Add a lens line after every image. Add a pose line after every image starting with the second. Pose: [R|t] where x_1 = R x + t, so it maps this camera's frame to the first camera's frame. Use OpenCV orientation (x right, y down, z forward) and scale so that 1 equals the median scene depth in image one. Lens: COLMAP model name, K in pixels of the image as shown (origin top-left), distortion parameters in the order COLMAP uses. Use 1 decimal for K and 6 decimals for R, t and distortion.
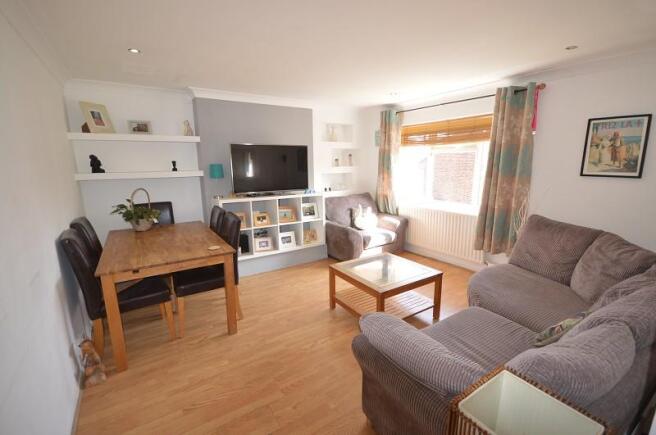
lens RADIAL K [[291.0, 0, 328.6], [0, 291.0, 216.5], [0, 0, 1]] dist [-0.001850, -0.000554]
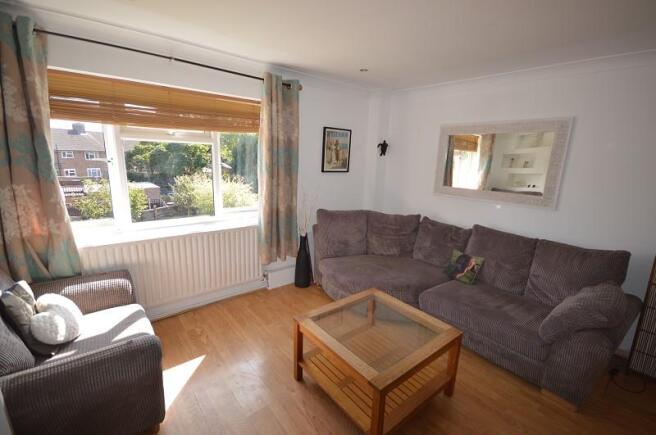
lens RADIAL K [[291.0, 0, 329.1], [0, 291.0, 219.4], [0, 0, 1]] dist [-0.001850, -0.000554]
pose [[-0.108806, -0.194975, 0.974754, -0.417676], [0.161707, 0.964043, 0.210882, -0.214904], [-0.980822, 0.180569, -0.073365, 1.162225]]
